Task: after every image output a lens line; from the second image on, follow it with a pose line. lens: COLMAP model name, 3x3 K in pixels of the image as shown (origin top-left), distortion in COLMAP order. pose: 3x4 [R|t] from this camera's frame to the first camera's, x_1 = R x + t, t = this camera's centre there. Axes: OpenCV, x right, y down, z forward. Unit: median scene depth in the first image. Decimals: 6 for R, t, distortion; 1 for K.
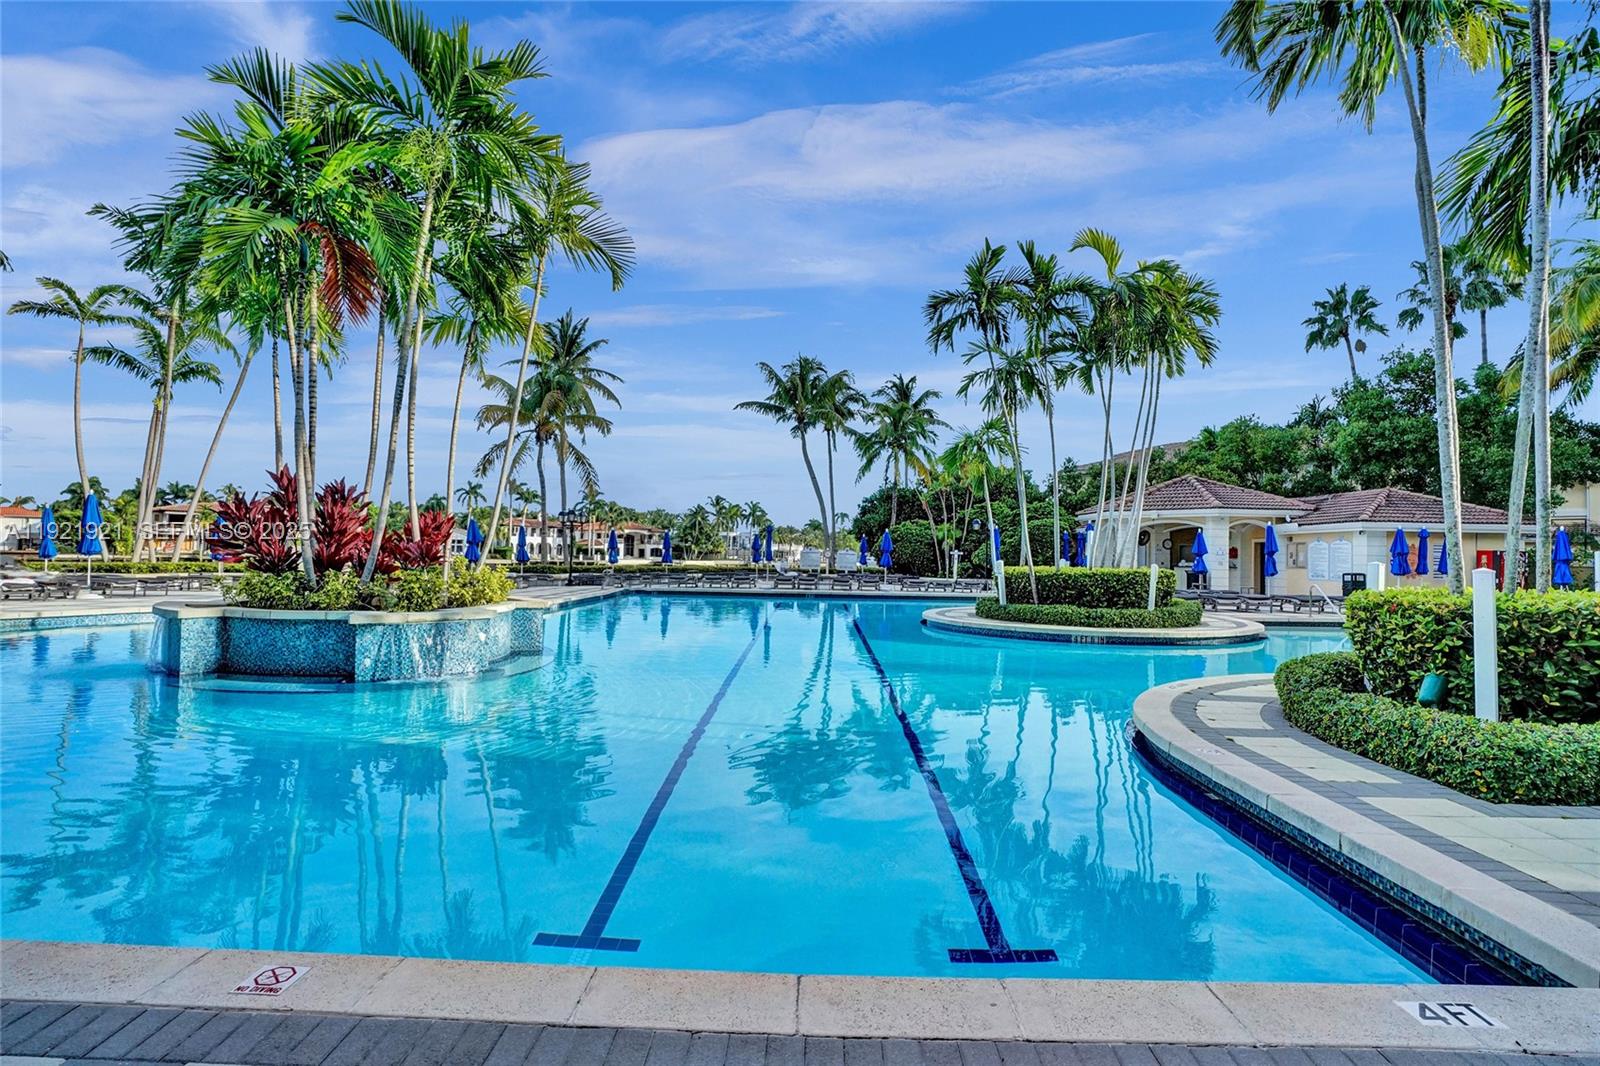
lens RADIAL K [[773.9, 0, 800.0], [0, 773.9, 533.0], [0, 0, 1]] dist [-0.029667, 0.000252]
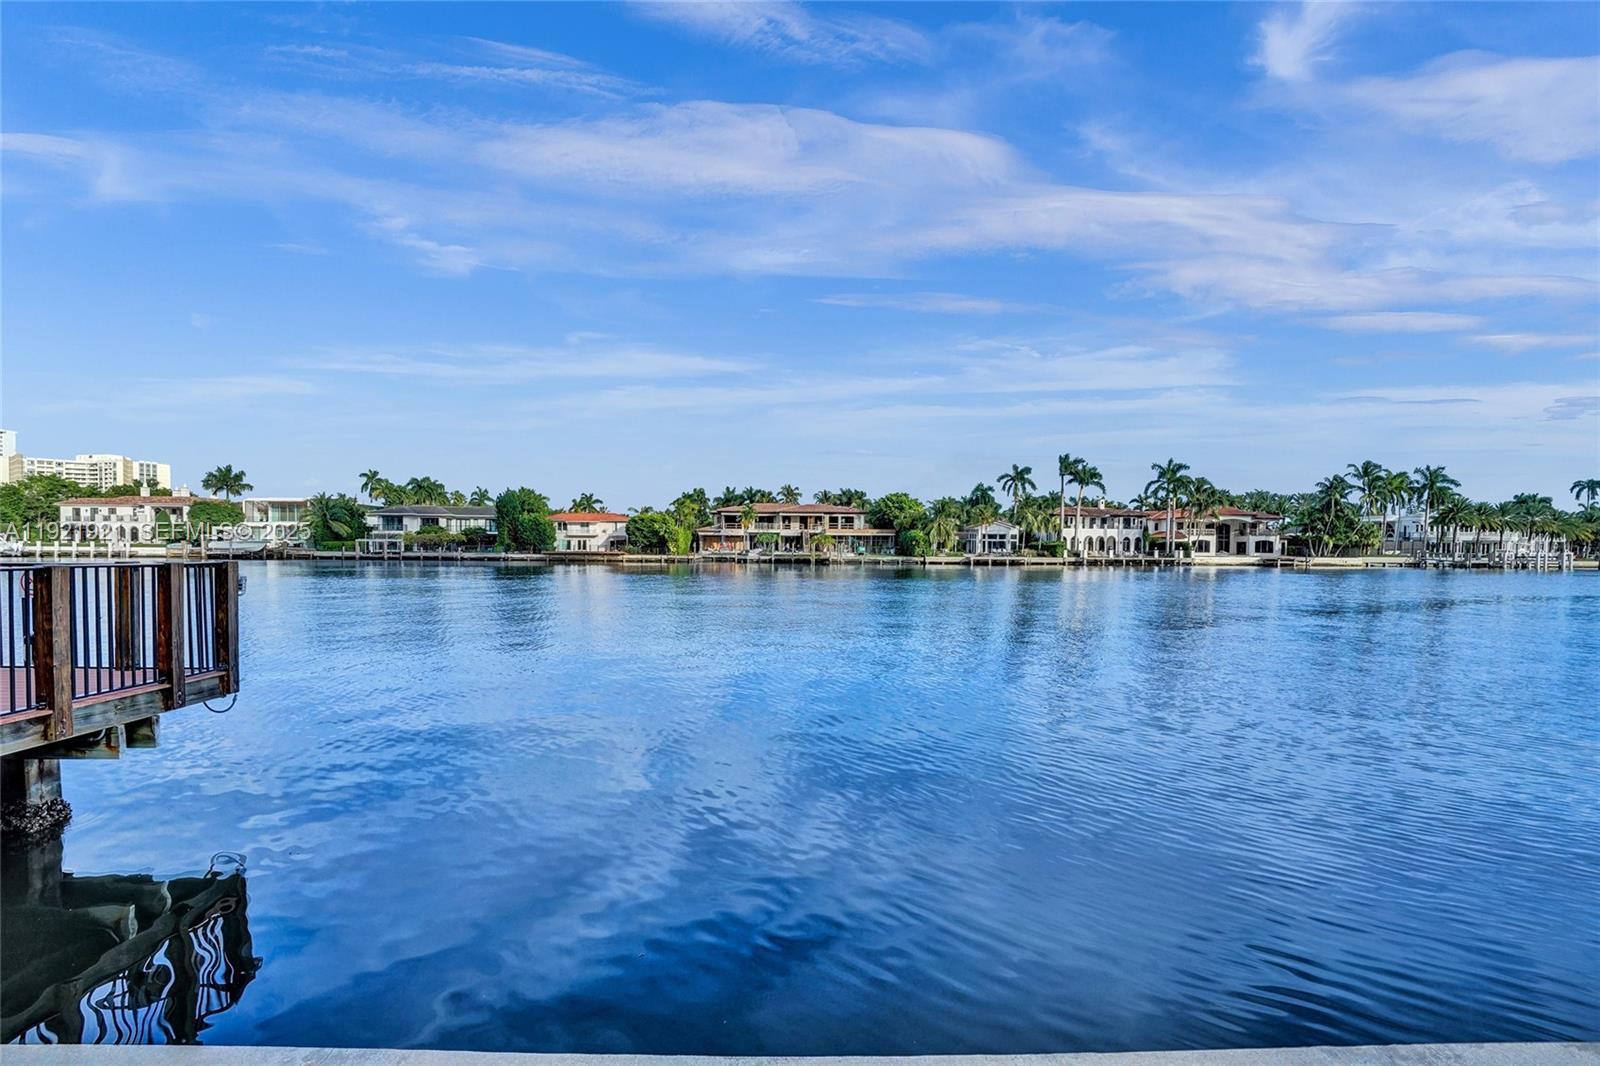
lens RADIAL K [[794.4, 0, 795.3], [0, 794.4, 555.0], [0, 0, 1]] dist [-0.028840, 0.000657]
pose [[0.762699, -0.004722, -0.646736, -0.046032], [0.026483, 0.999363, 0.023936, 0.003689], [0.646211, -0.035383, 0.762338, 0.156208]]
